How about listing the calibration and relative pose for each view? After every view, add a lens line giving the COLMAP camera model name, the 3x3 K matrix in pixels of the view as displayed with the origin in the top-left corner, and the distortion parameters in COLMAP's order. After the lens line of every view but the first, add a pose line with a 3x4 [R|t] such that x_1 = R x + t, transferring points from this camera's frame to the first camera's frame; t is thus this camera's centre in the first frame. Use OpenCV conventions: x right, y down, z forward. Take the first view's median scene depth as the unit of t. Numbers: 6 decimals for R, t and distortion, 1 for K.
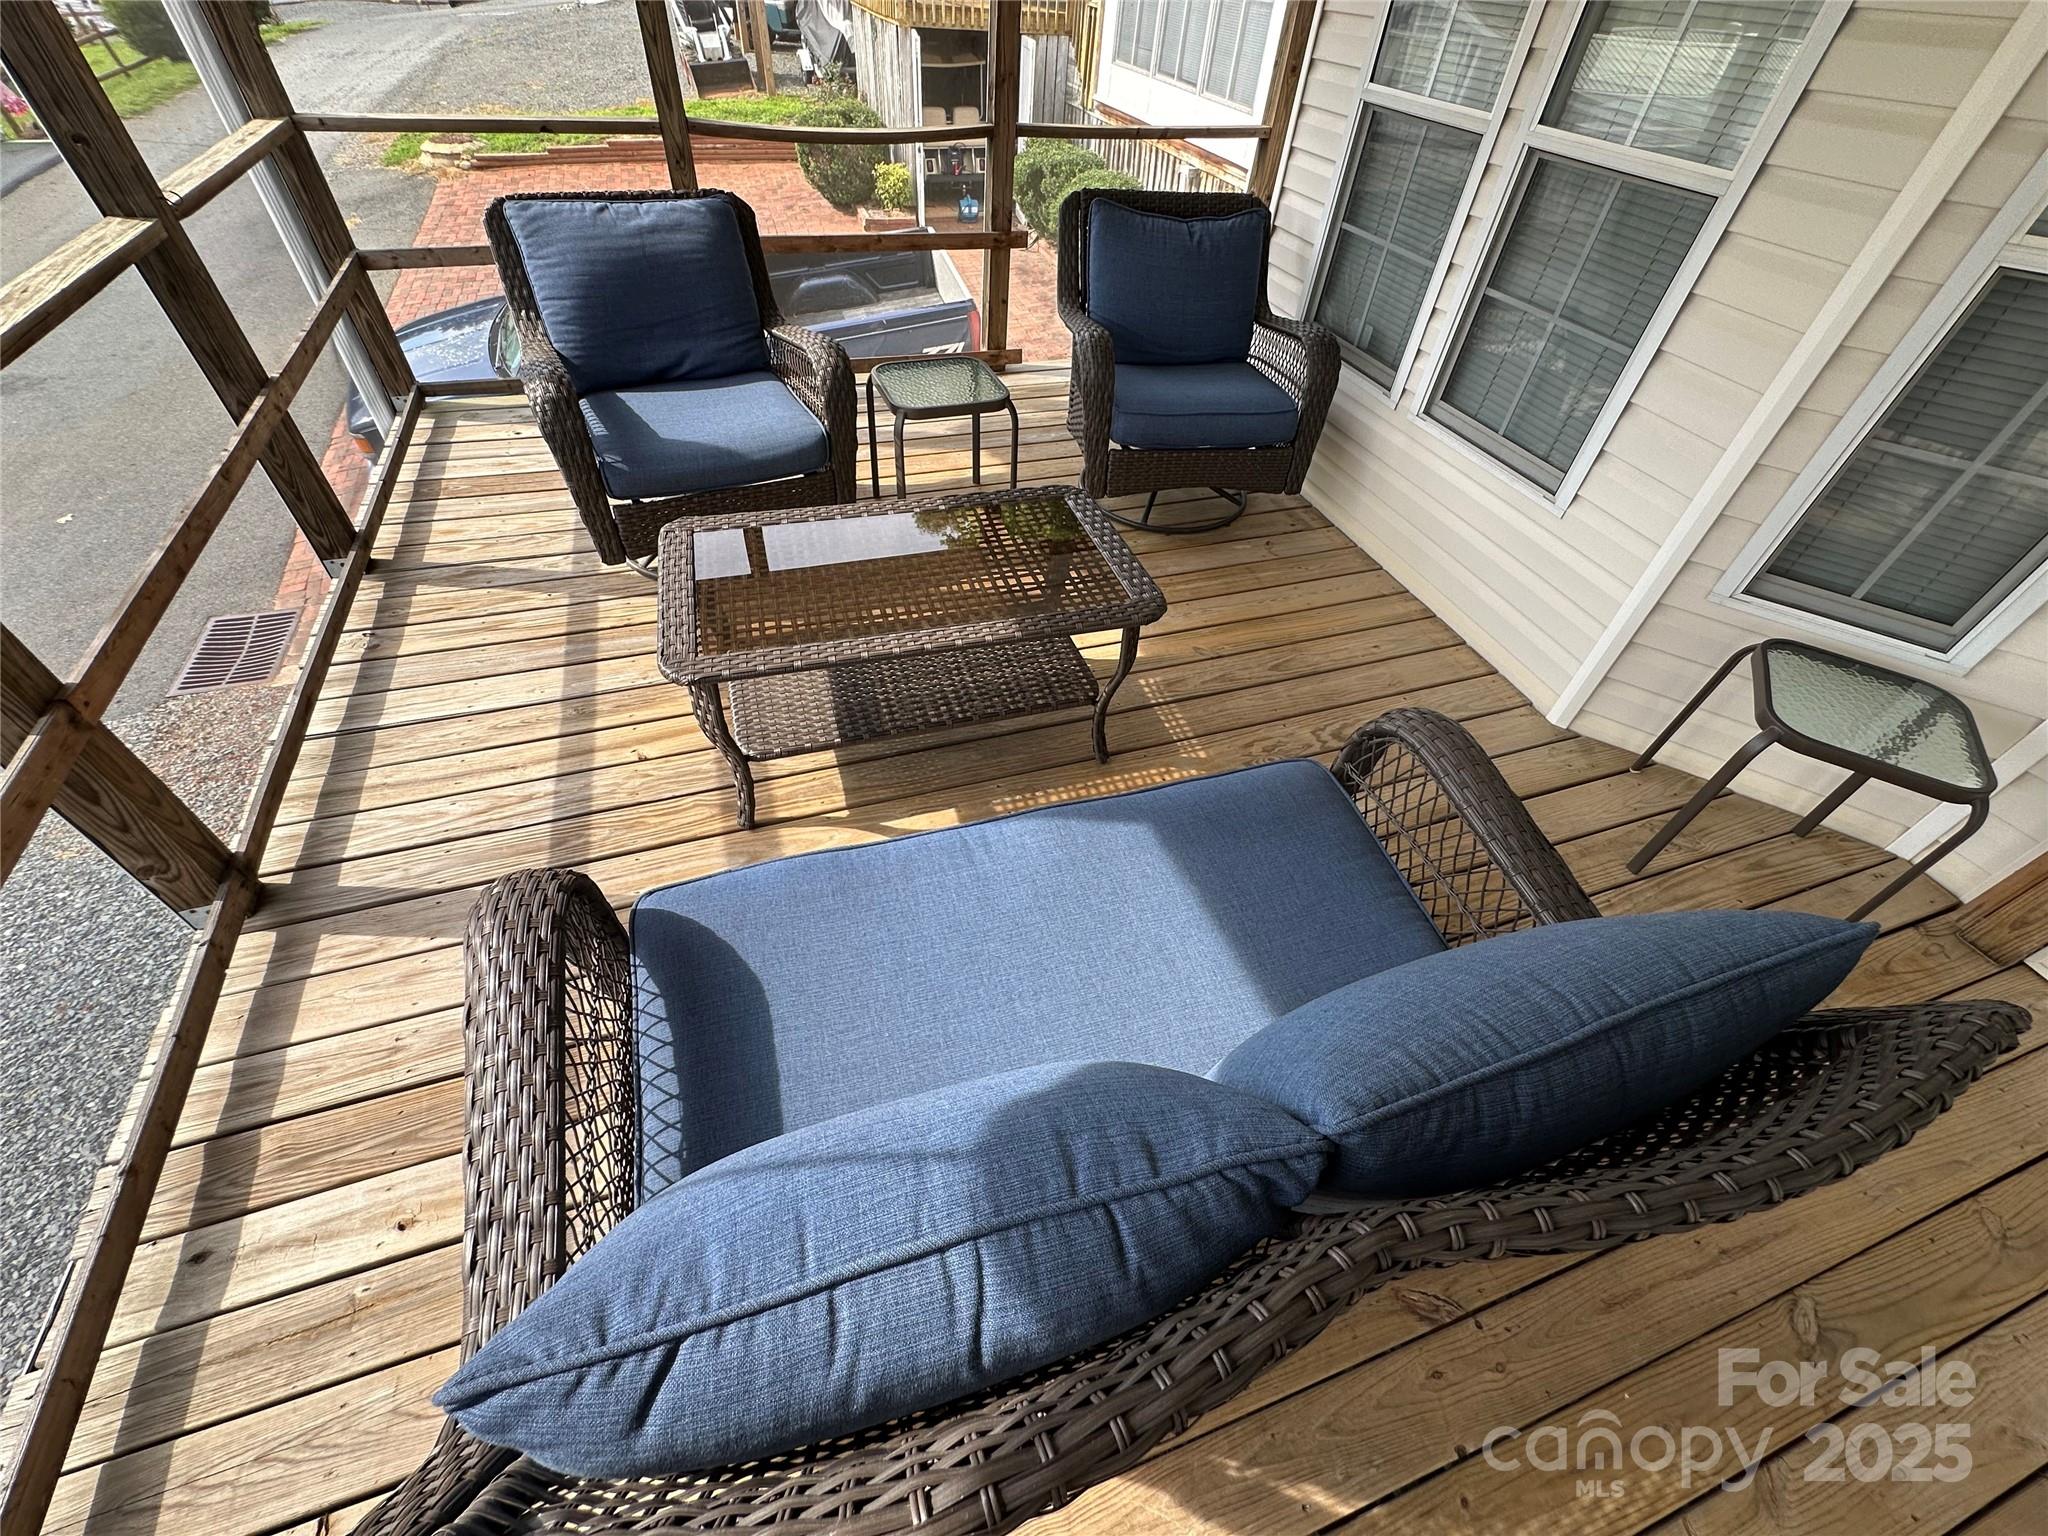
lens RADIAL K [[821.8, 0, 1020.8], [0, 821.8, 776.6], [0, 0, 1]] dist [-0.005025, 0.000181]
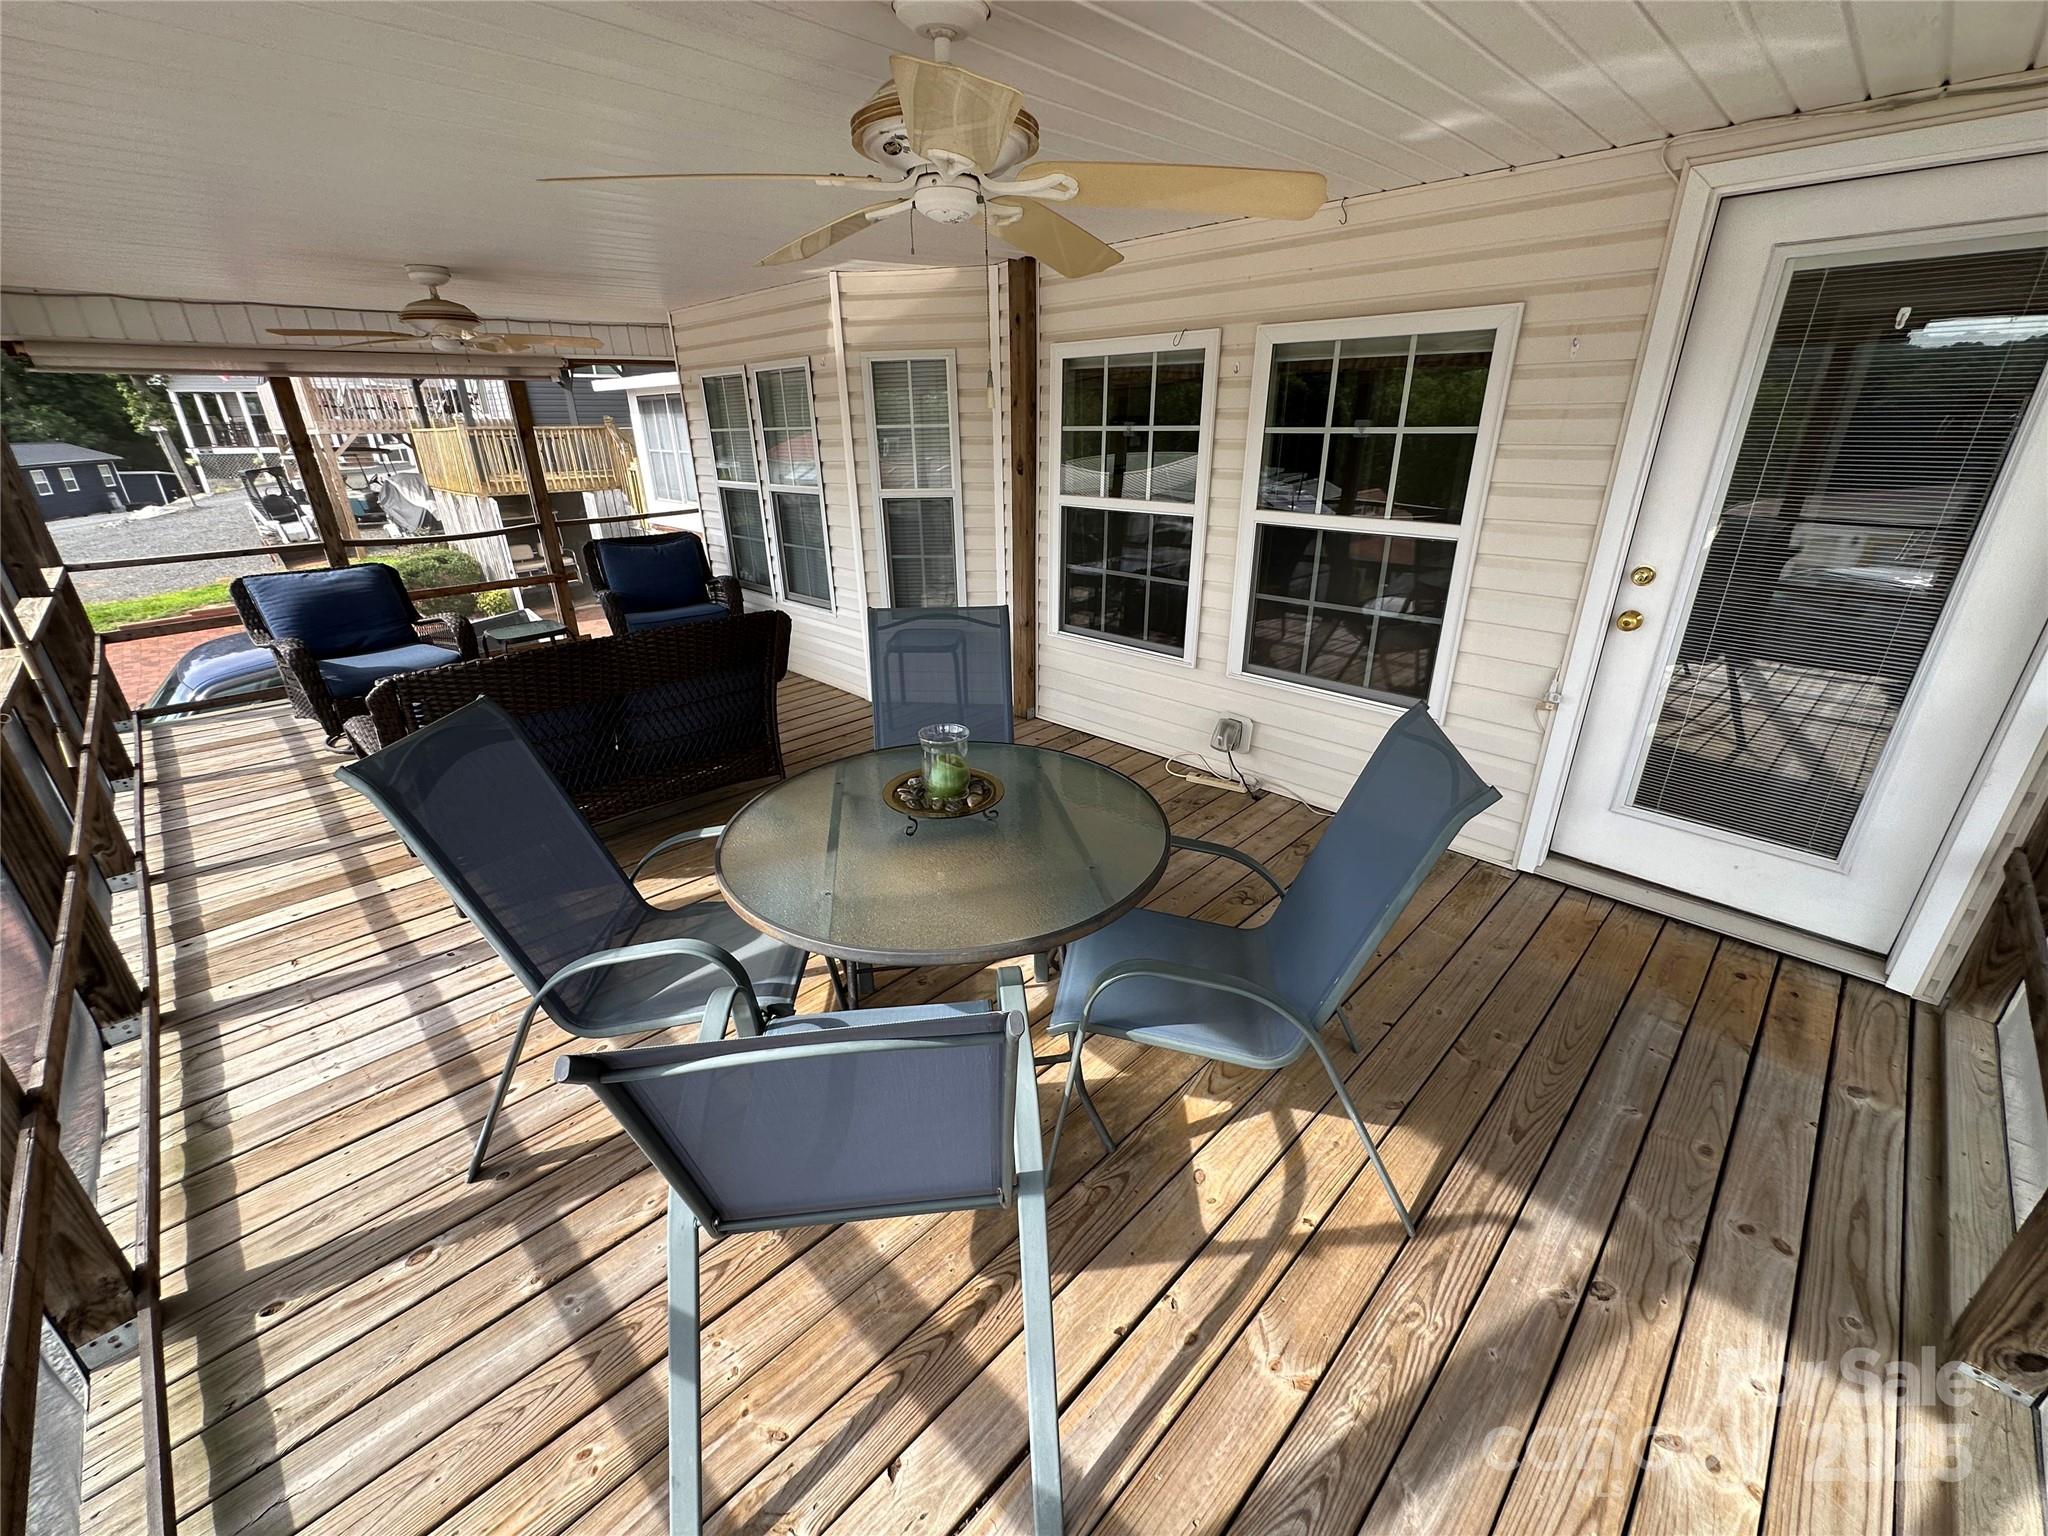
lens RADIAL K [[821.8, 0, 1028.7], [0, 821.8, 767.7], [0, 0, 1]] dist [-0.005025, 0.000181]
pose [[0.892023, -0.241295, 0.382193, 0.138836], [0.369169, 0.876823, -0.308050, 0.826420], [-0.260785, 0.415882, 0.871225, -0.829880]]
